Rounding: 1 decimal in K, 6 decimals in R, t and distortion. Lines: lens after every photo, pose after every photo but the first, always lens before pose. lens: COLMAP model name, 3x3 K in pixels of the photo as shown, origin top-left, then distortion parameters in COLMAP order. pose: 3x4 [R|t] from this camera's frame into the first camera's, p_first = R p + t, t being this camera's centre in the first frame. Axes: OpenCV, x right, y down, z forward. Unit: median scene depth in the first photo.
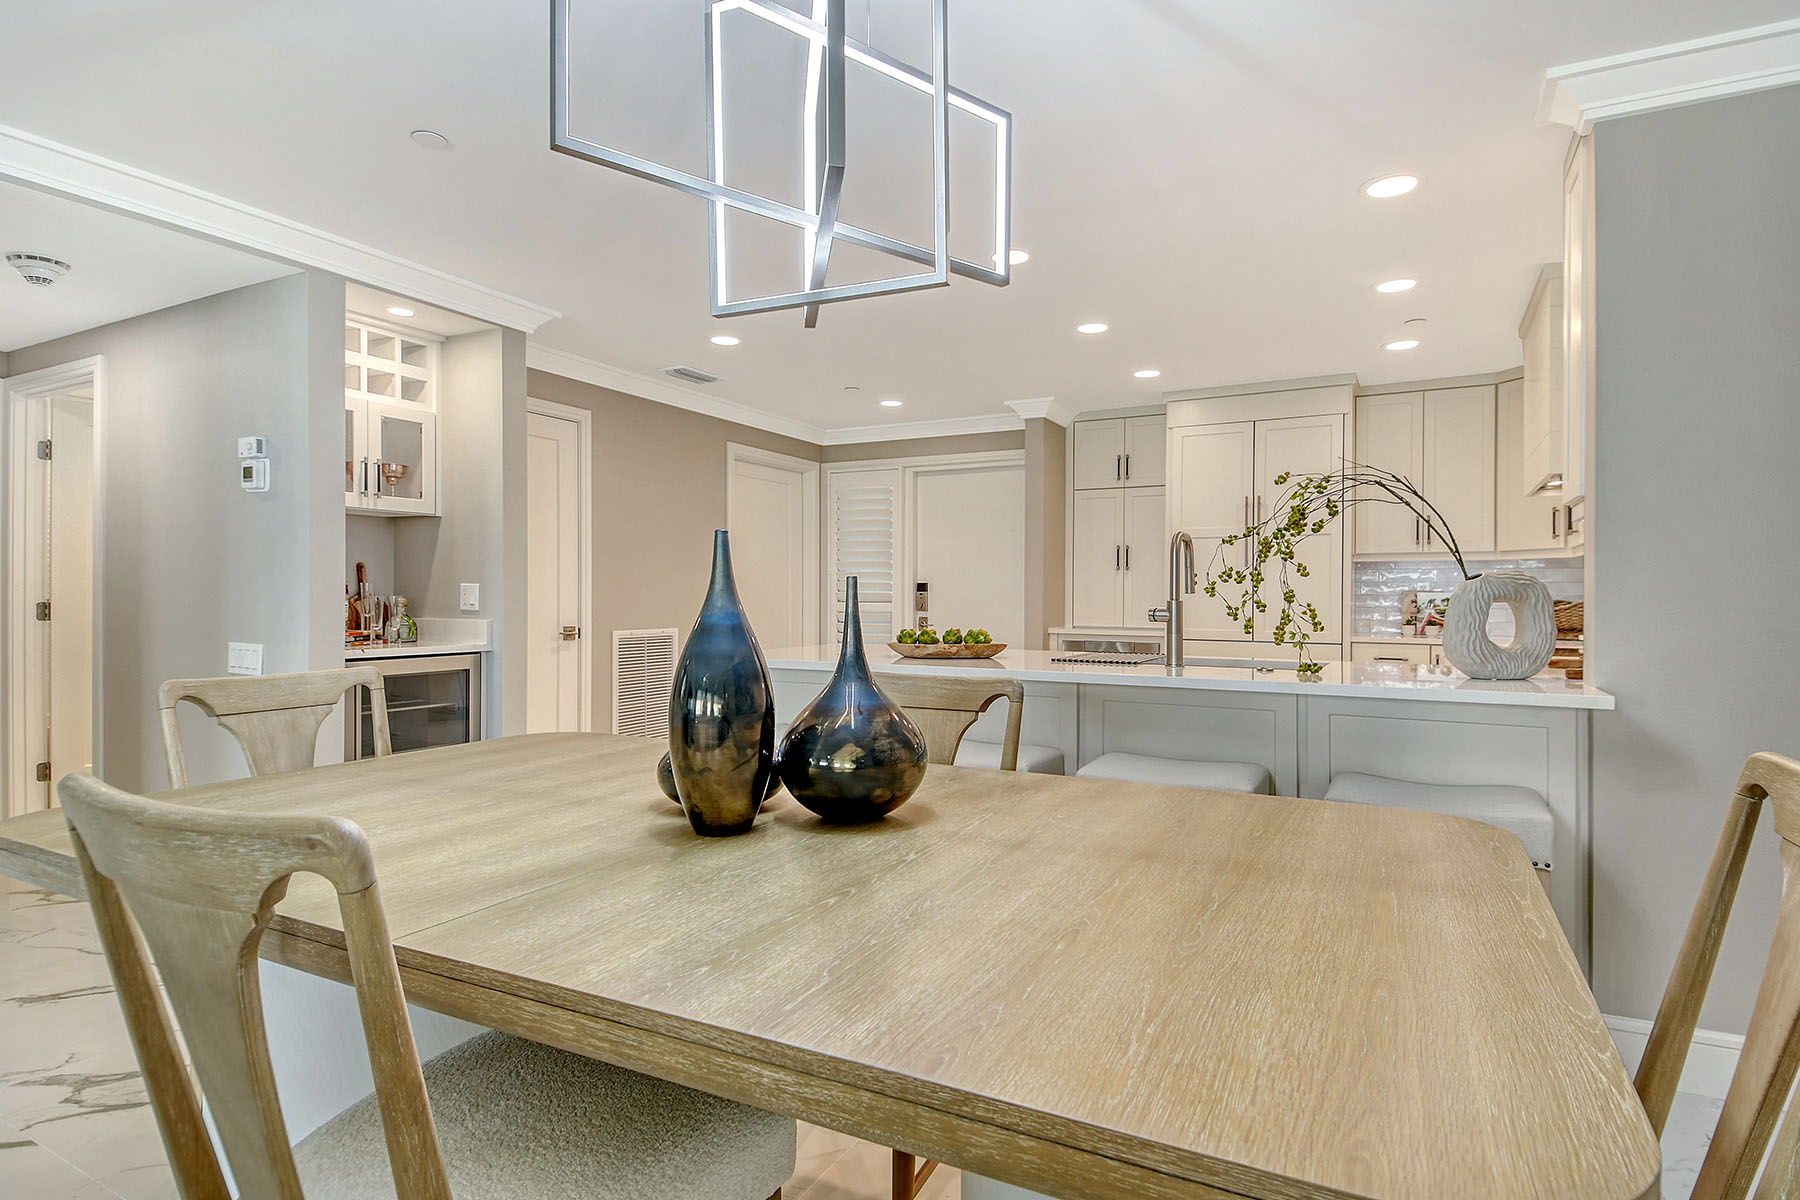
lens RADIAL K [[946.0, 0, 920.7], [0, 946.0, 597.3], [0, 0, 1]] dist [0.012433, -0.030118]
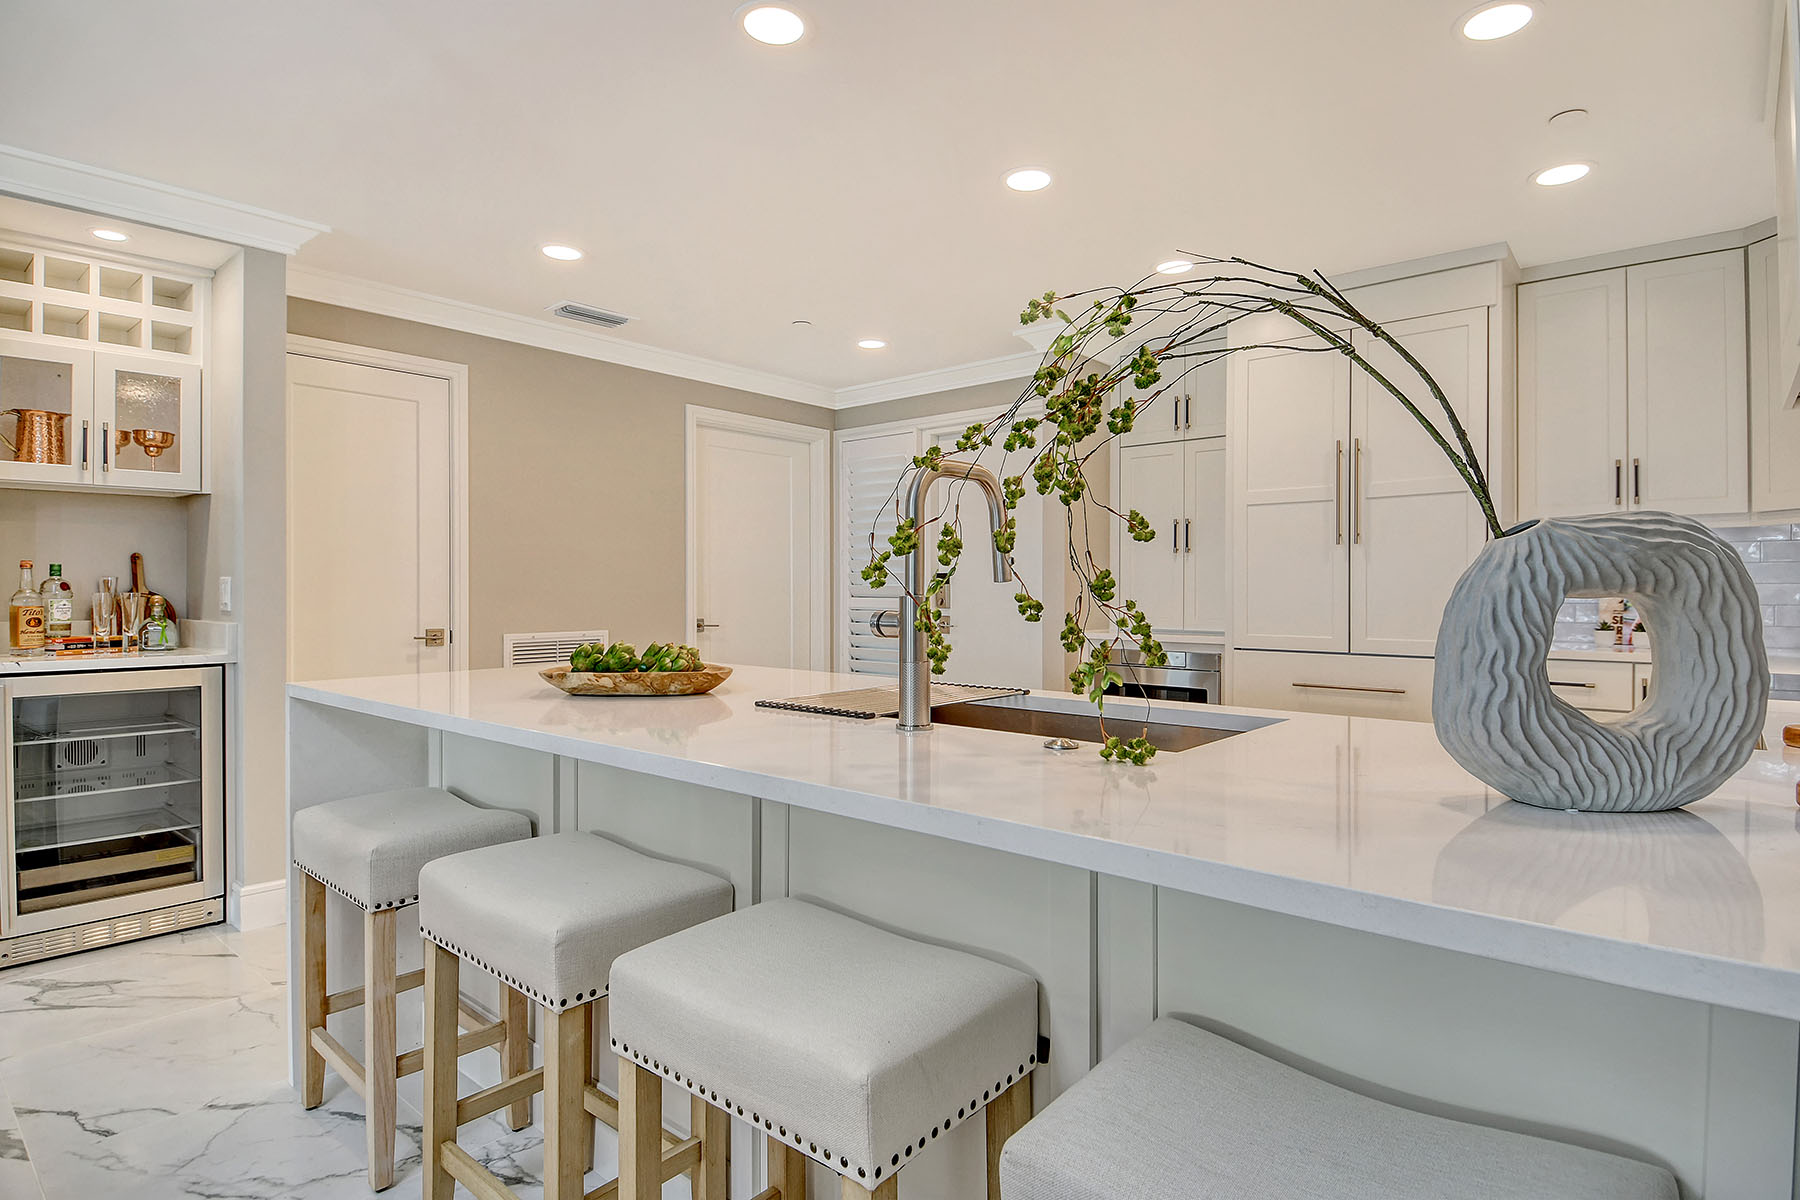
lens RADIAL K [[946.0, 0, 926.2], [0, 946.0, 595.9], [0, 0, 1]] dist [0.012433, -0.030118]
pose [[0.976581, -0.004353, -0.215105, 0.265231], [0.005267, 0.999979, 0.003675, 0.001319], [0.215084, -0.004722, 0.976584, 0.356853]]
